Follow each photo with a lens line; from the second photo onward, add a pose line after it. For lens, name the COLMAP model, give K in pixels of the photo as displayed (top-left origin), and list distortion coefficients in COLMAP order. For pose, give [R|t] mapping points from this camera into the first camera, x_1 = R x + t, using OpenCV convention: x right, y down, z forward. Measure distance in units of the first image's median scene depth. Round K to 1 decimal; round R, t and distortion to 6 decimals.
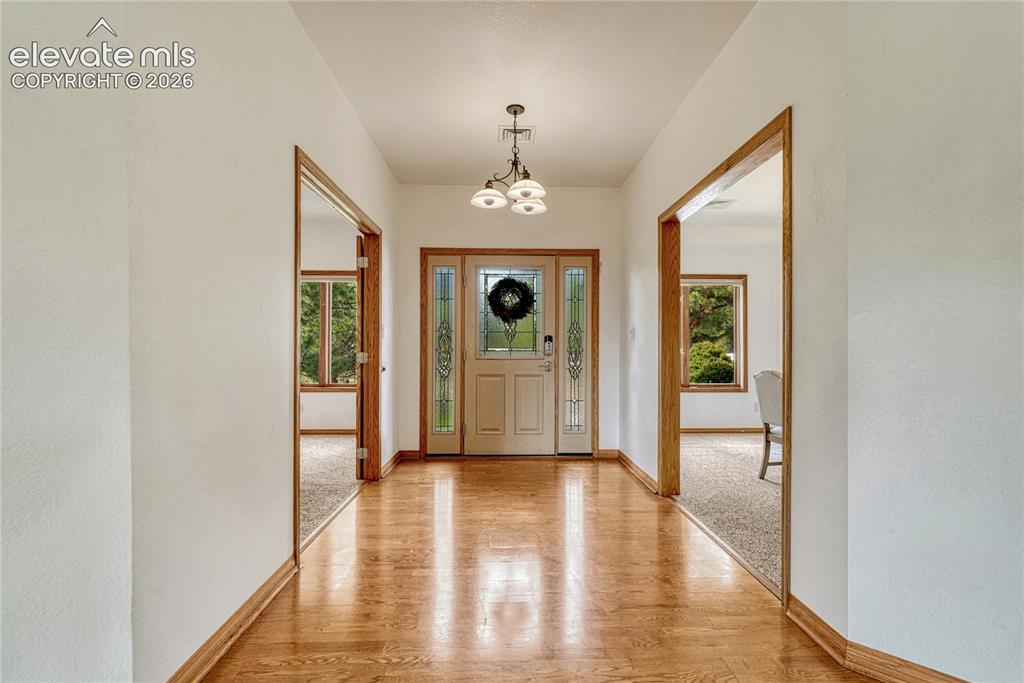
lens RADIAL K [[445.9, 0, 513.5], [0, 445.9, 346.1], [0, 0, 1]] dist [-0.005056, -0.000338]
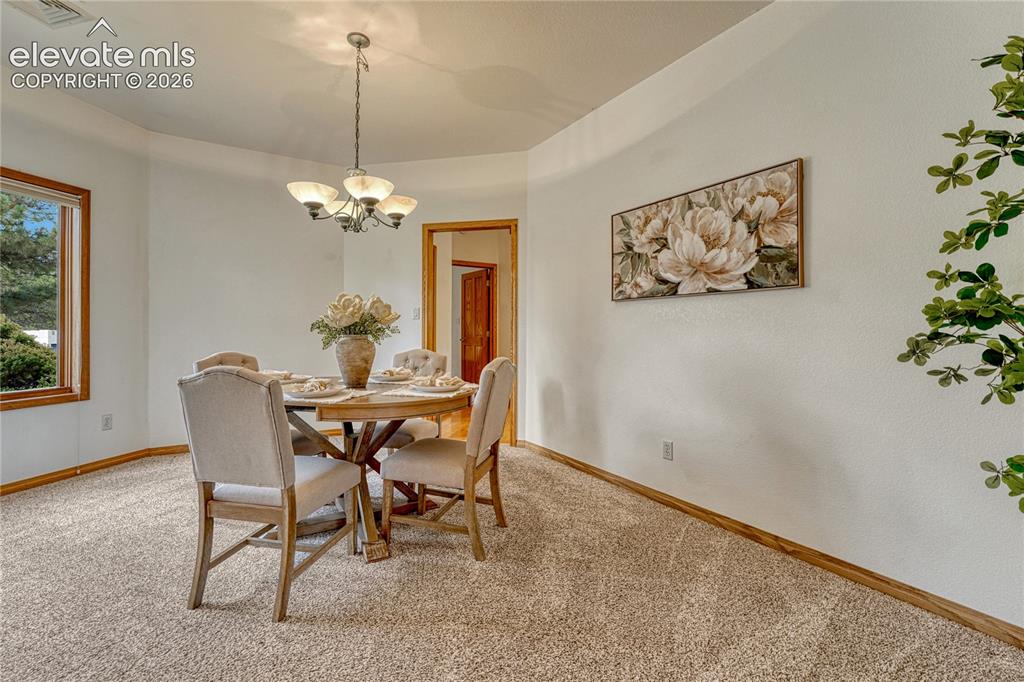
lens RADIAL K [[435.7, 0, 512.2], [0, 435.7, 333.6], [0, 0, 1]] dist [-0.010859, 0.000023]
pose [[0.241491, -0.007929, 0.970371, 0.126018], [-0.013994, 0.999834, 0.011653, 0.006146], [-0.970302, -0.016393, 0.241340, 0.350096]]
